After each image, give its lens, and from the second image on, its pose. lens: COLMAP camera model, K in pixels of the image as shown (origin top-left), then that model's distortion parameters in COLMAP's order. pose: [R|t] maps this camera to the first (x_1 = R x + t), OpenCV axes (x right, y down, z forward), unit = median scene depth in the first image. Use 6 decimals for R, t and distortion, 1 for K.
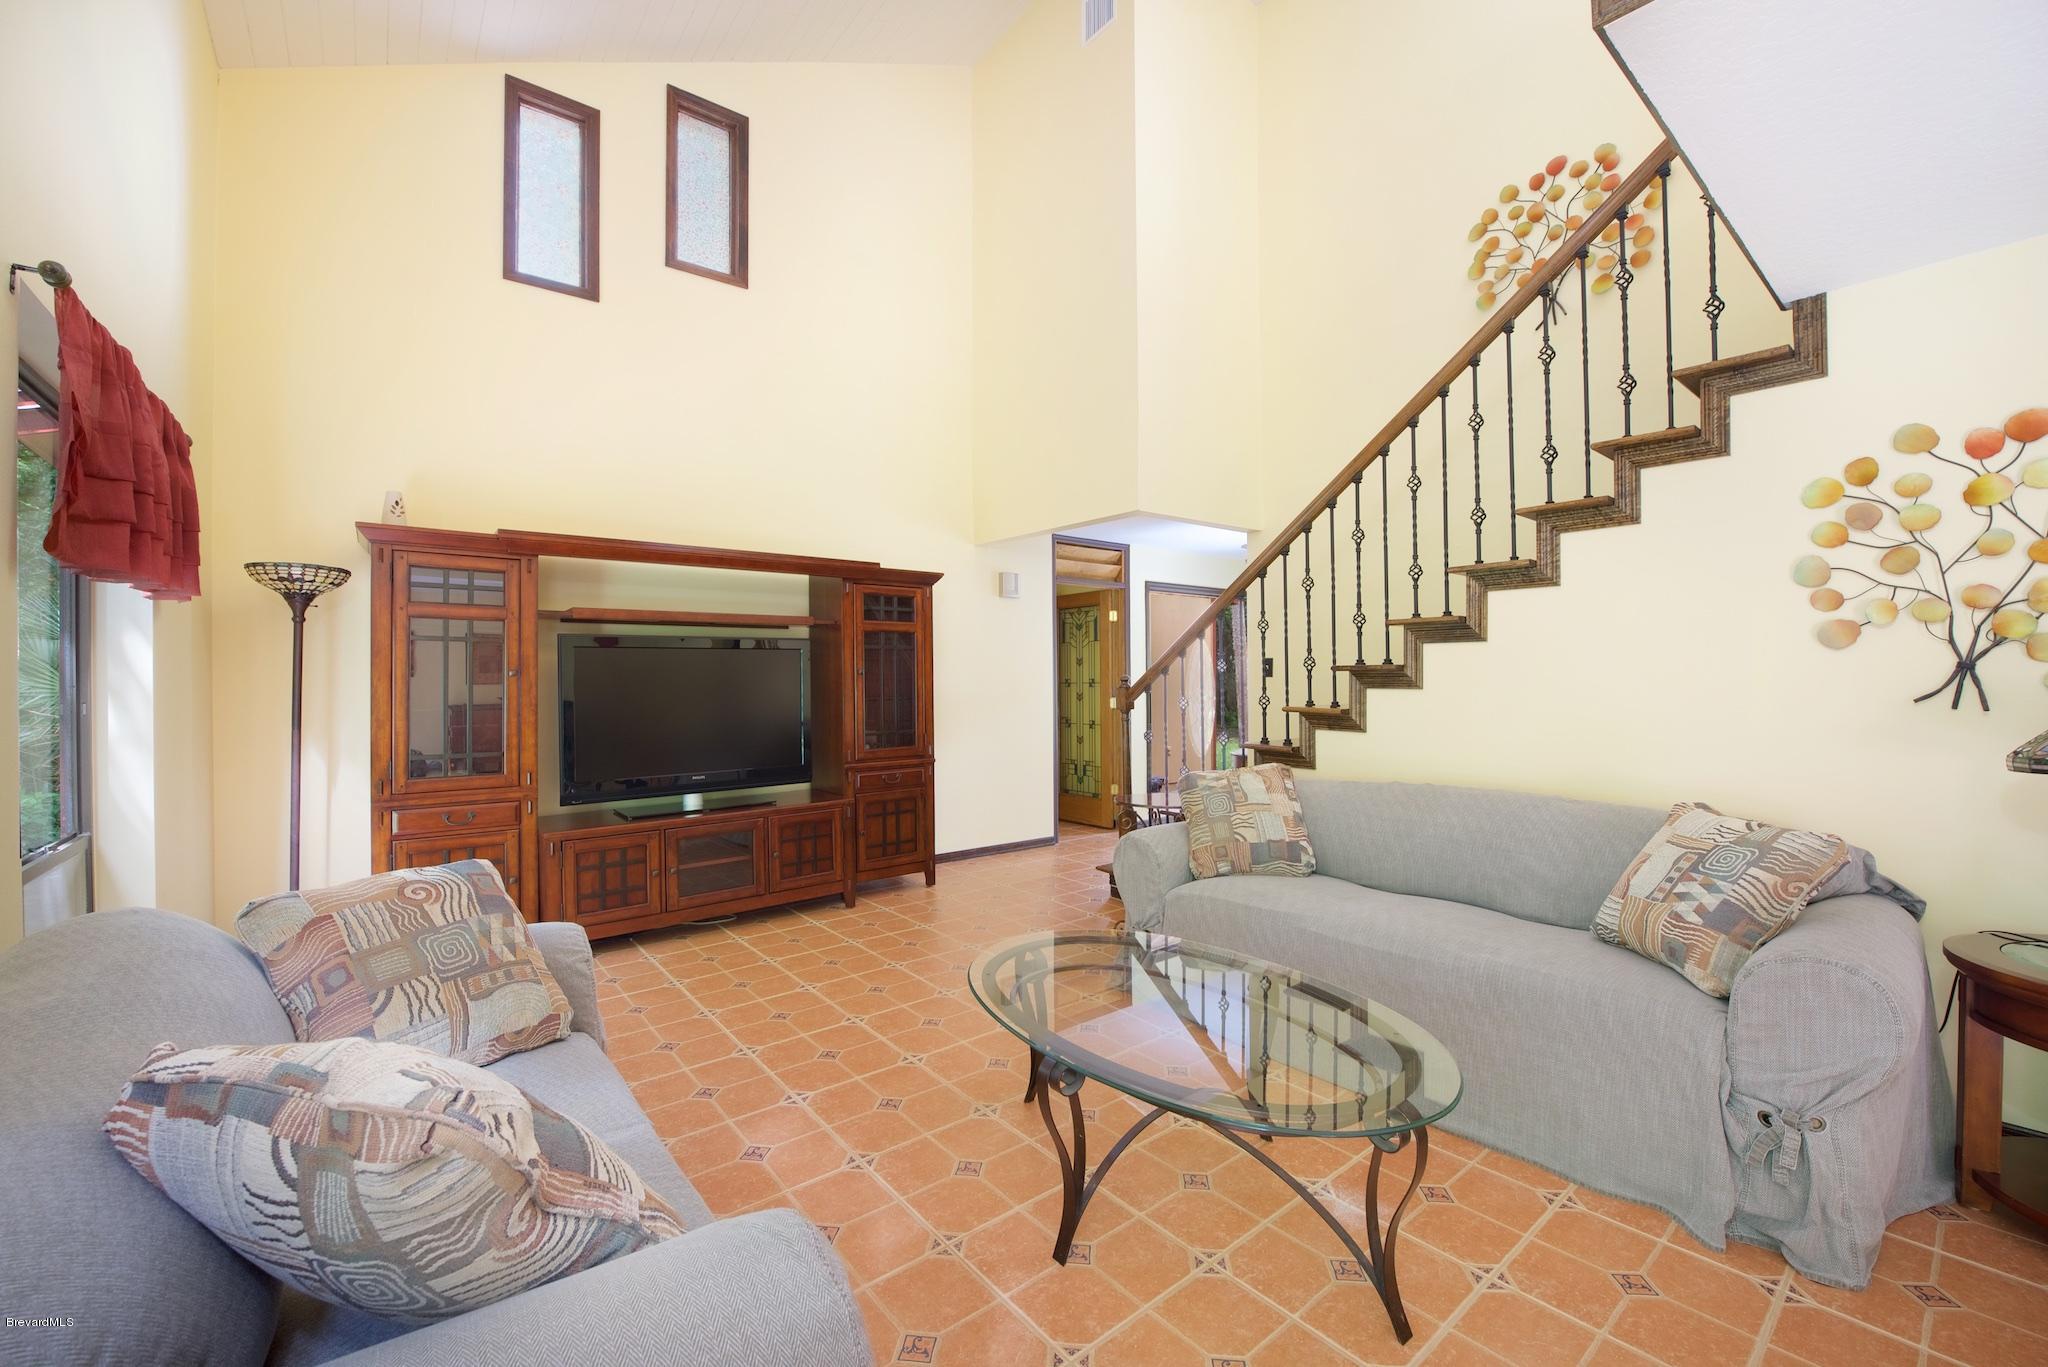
lens RADIAL K [[823.7, 0, 1019.0], [0, 823.7, 681.8], [0, 0, 1]] dist [-0.011969, -0.000296]
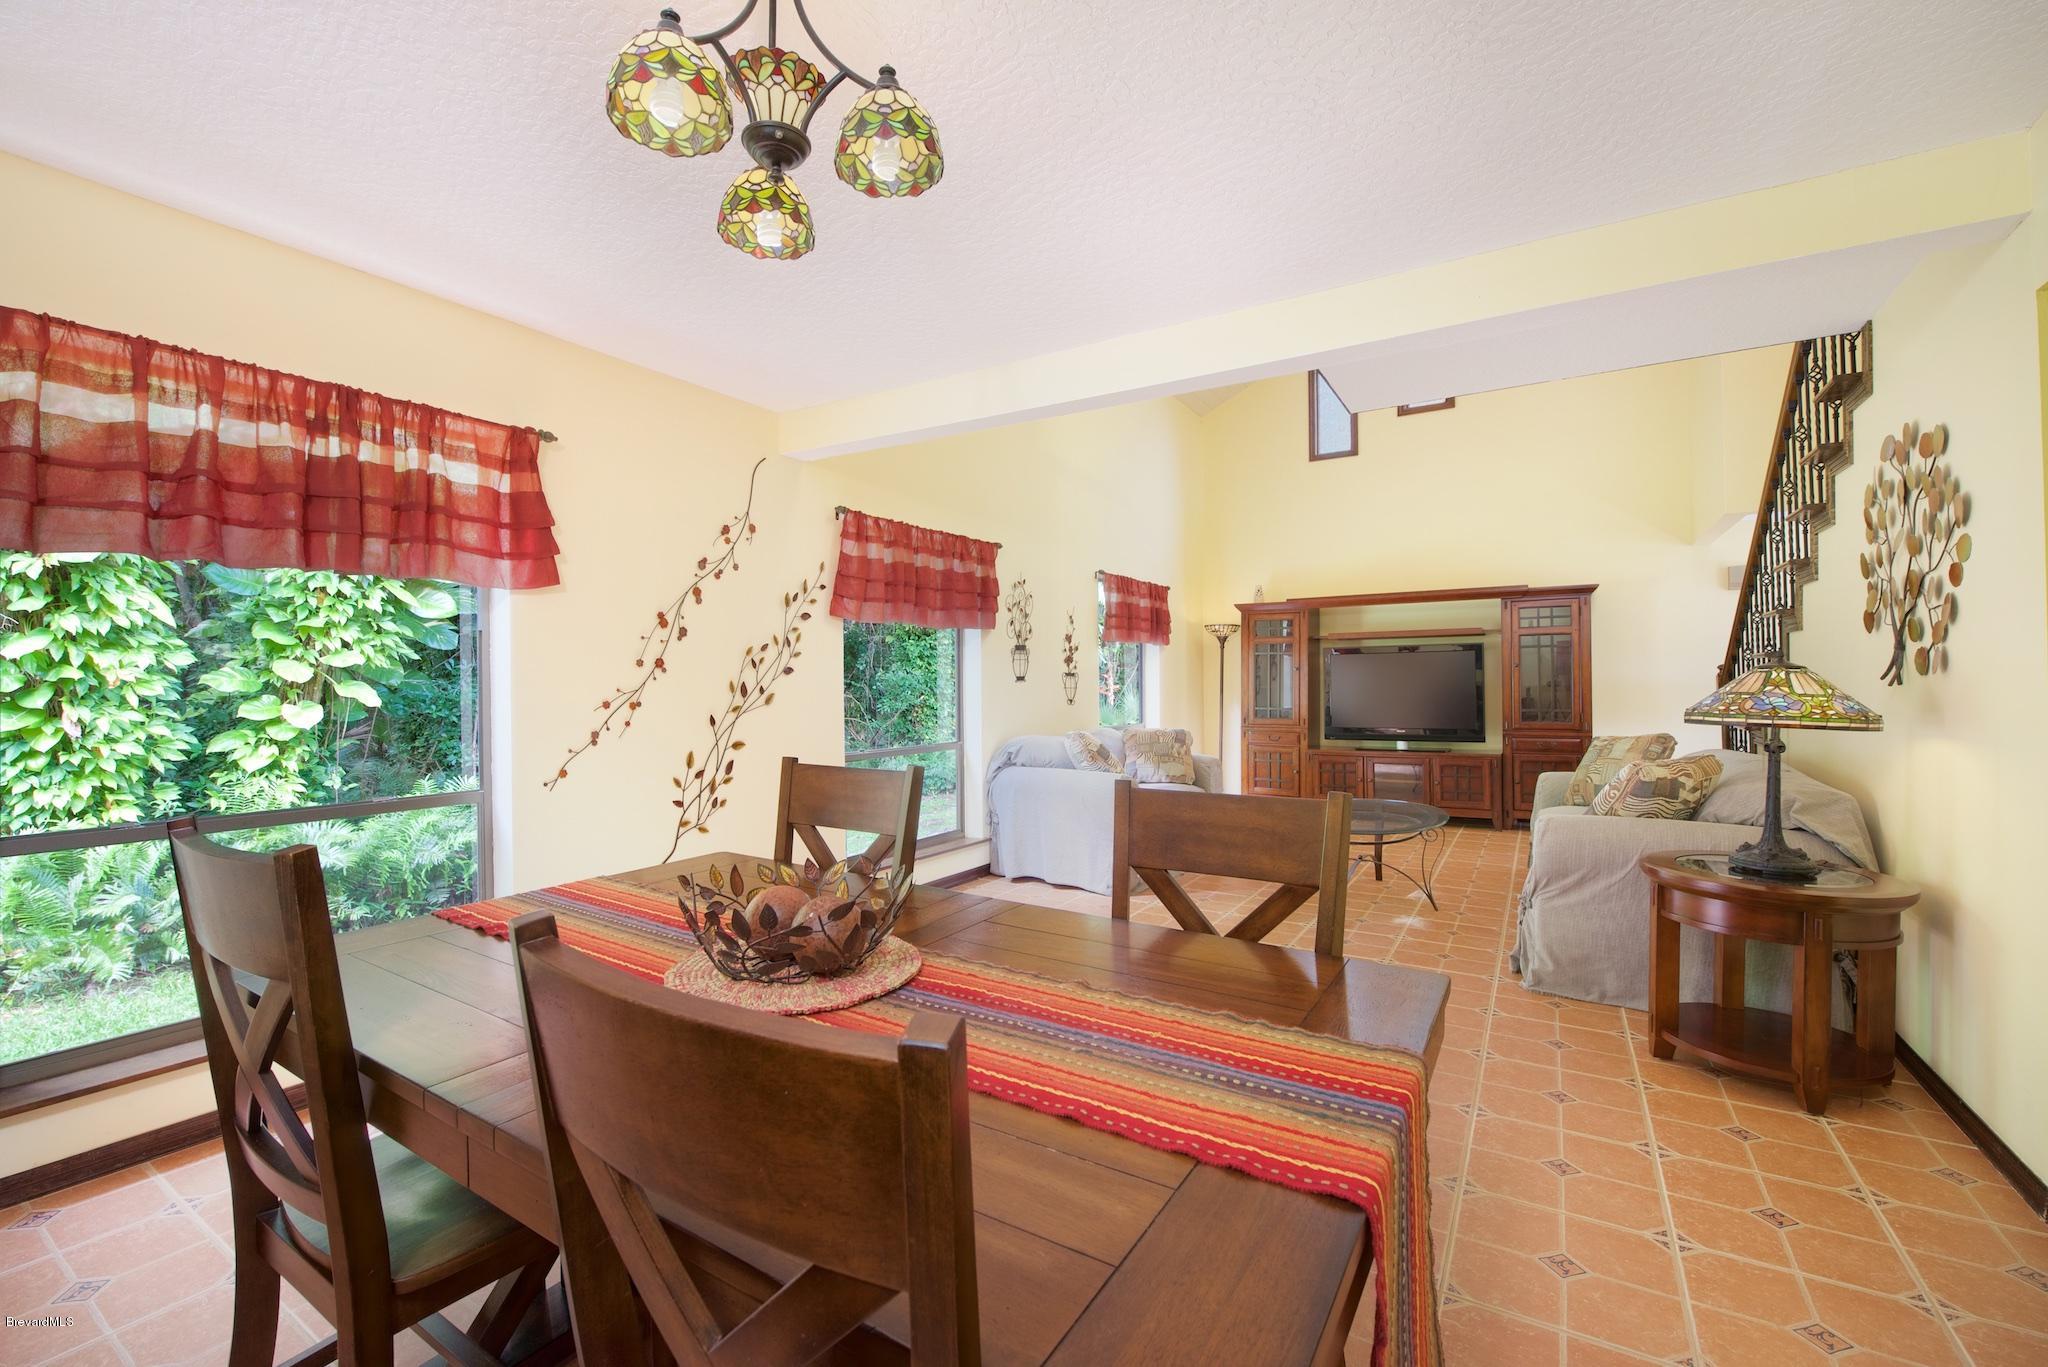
lens RADIAL K [[845.7, 0, 1024.8], [0, 845.7, 683.7], [0, 0, 1]] dist [-0.027602, -0.000221]
pose [[0.332546, 0.000773, -0.943087, 0.974140], [0.003185, 0.999993, 0.001943, 0.016386], [0.943081, -0.003649, 0.332542, -0.278133]]
